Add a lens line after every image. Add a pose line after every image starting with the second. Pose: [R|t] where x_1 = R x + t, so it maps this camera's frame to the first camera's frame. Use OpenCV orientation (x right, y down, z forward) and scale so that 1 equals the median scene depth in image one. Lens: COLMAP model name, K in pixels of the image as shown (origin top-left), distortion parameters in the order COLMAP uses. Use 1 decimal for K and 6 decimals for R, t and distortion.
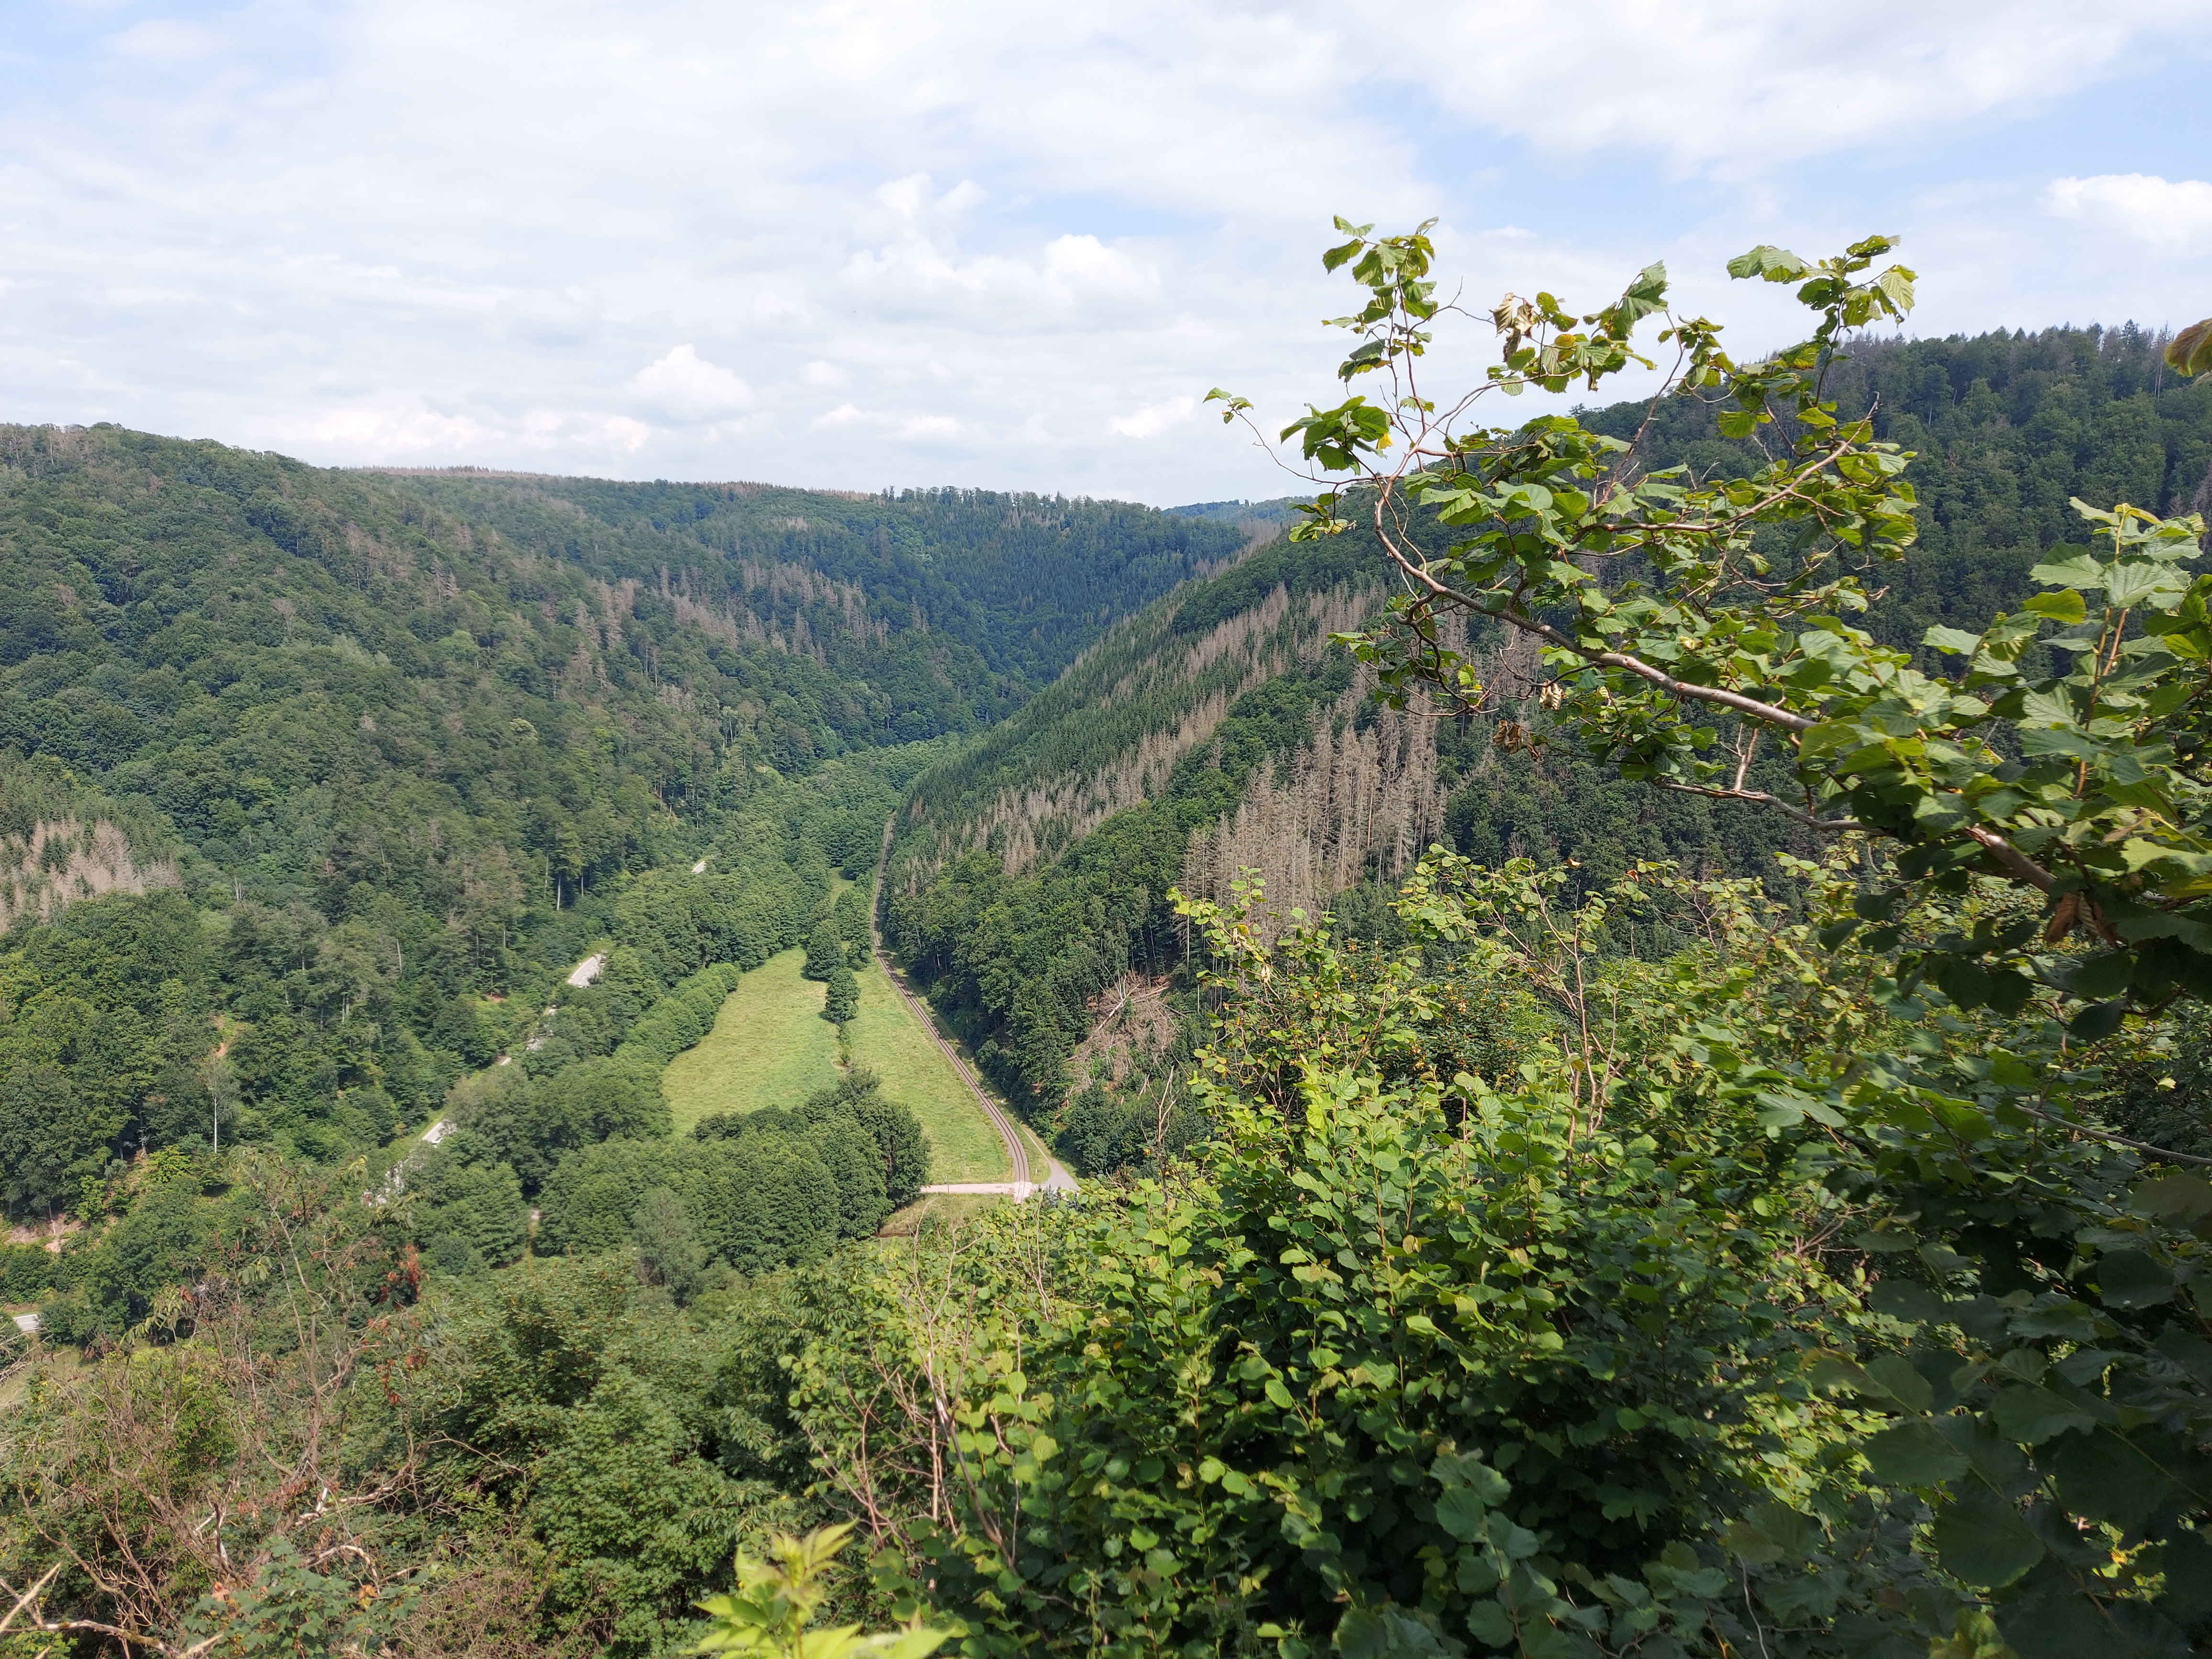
lens RADIAL K [[1533.1, 0, 1119.6], [0, 1533.1, 843.6], [0, 0, 1]] dist [0.065372, -0.071292]
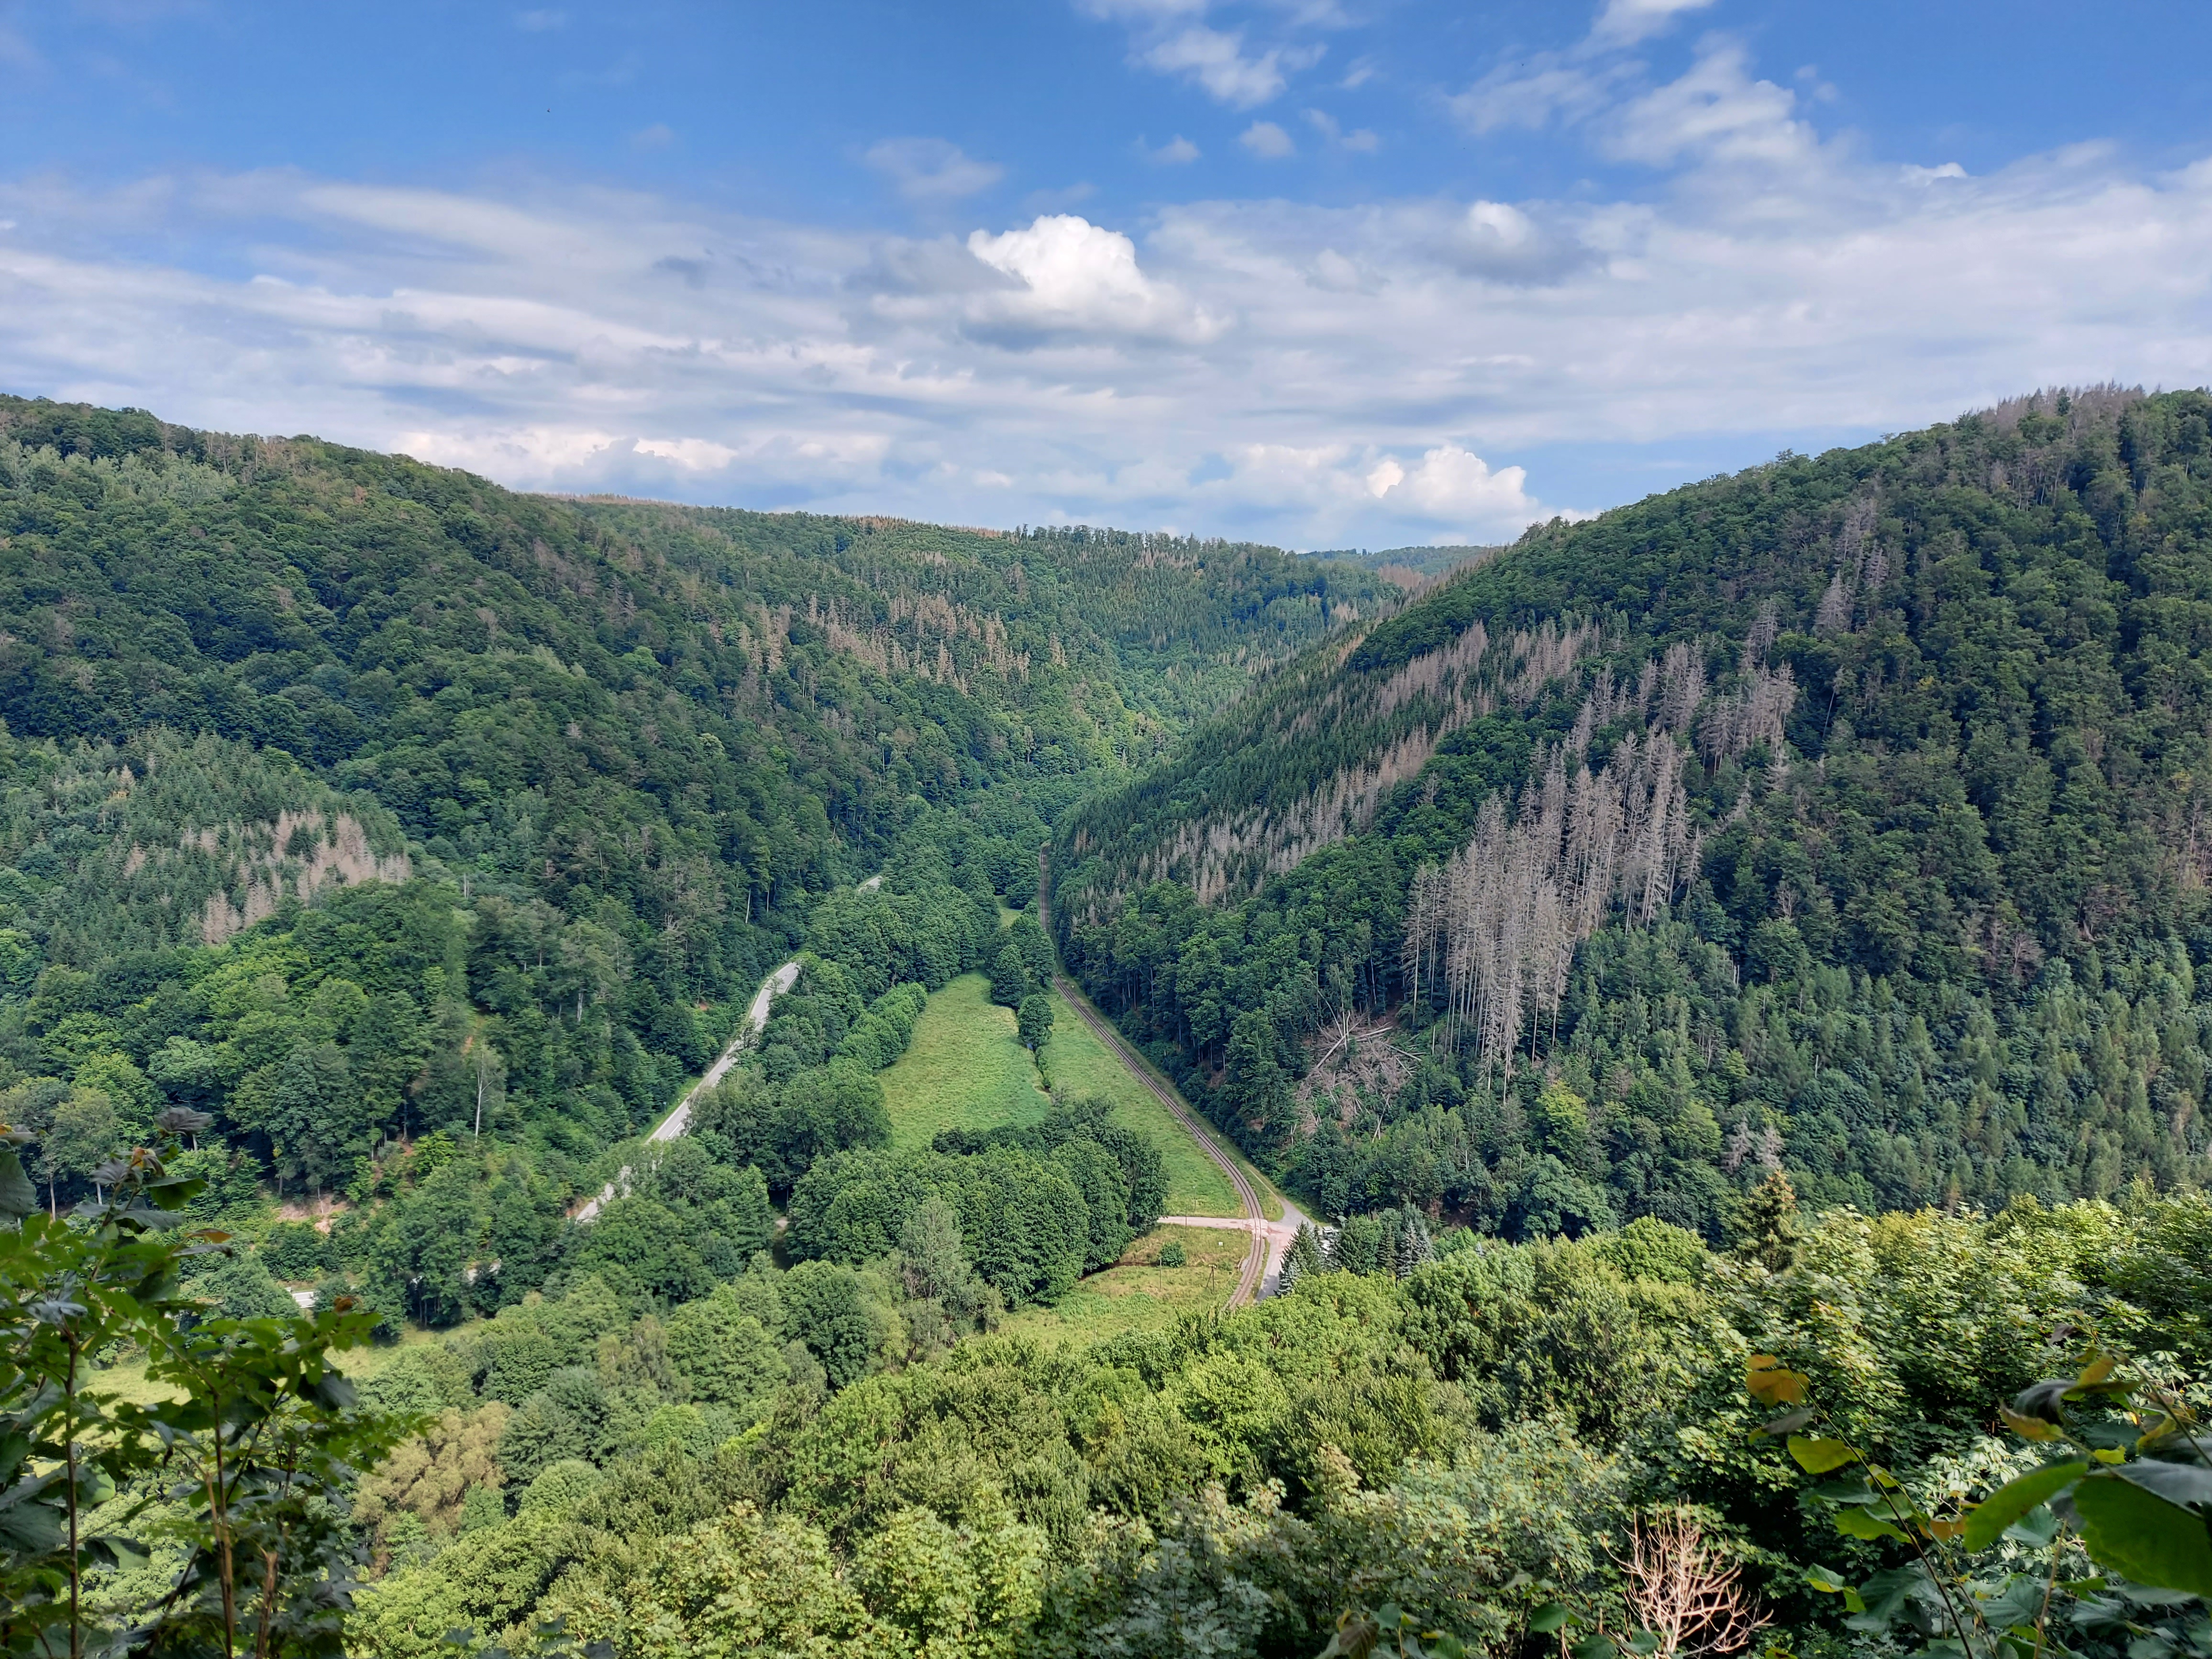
lens RADIAL K [[1533.1, 0, 1072.6], [0, 1533.1, 859.5], [0, 0, 1]] dist [0.065372, -0.071292]
pose [[0.997107, 0.041169, -0.063901, -0.098830], [-0.042619, 0.998860, -0.021506, 0.015563], [0.062943, 0.024167, 0.997725, 0.014344]]
